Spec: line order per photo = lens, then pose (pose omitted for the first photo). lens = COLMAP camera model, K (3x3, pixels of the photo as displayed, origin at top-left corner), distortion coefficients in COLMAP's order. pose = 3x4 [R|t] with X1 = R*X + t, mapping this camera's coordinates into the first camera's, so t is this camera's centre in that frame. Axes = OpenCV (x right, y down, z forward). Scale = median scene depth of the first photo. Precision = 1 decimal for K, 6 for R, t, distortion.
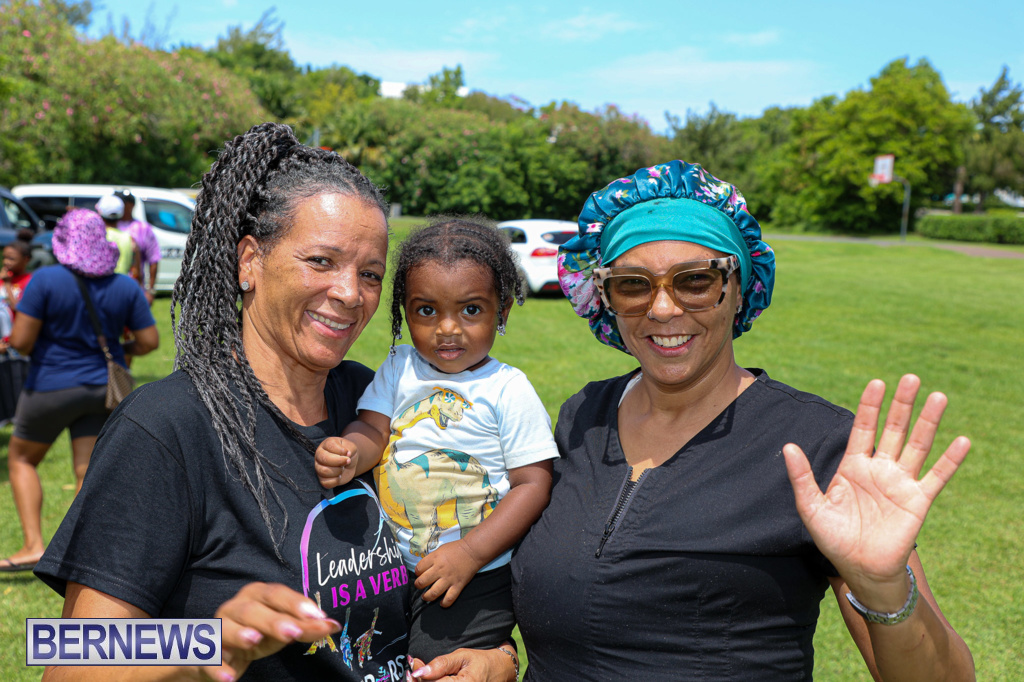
lens RADIAL K [[1227.7, 0, 512.0], [0, 1227.7, 341.0], [0, 0, 1]] dist [0.183430, 0.000369]
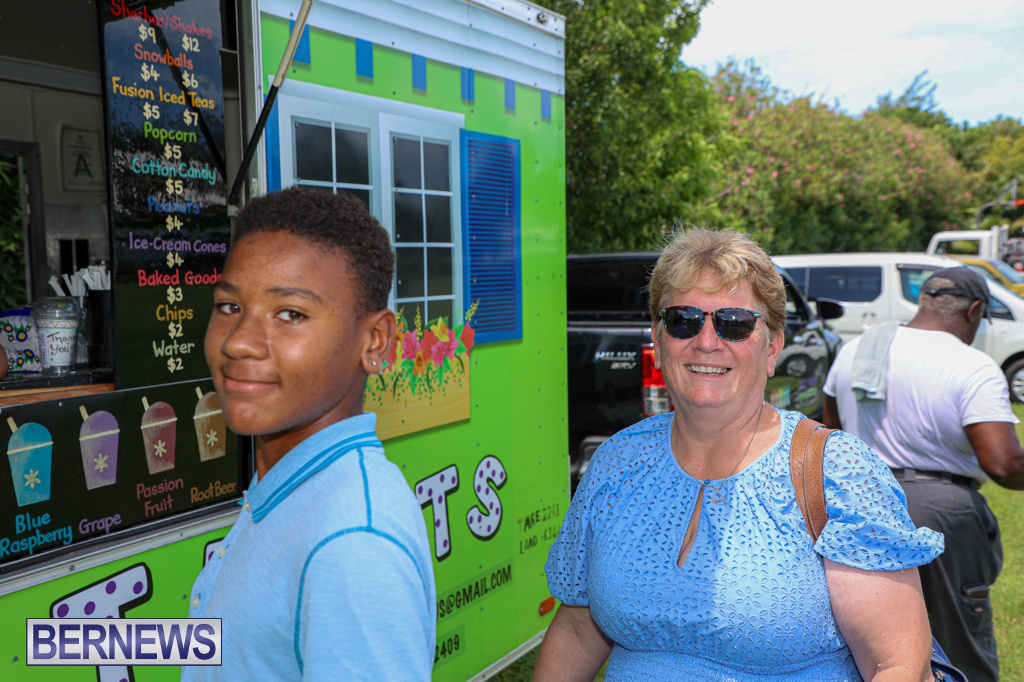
lens RADIAL K [[1211.1, 0, 512.0], [0, 1211.1, 341.0], [0, 0, 1]] dist [0.003767, 0.009176]
pose [[0.872998, -0.015199, -0.487487, -0.065855], [-0.011037, 0.998643, -0.050901, -0.013111], [0.487598, 0.049817, 0.871646, 0.117084]]
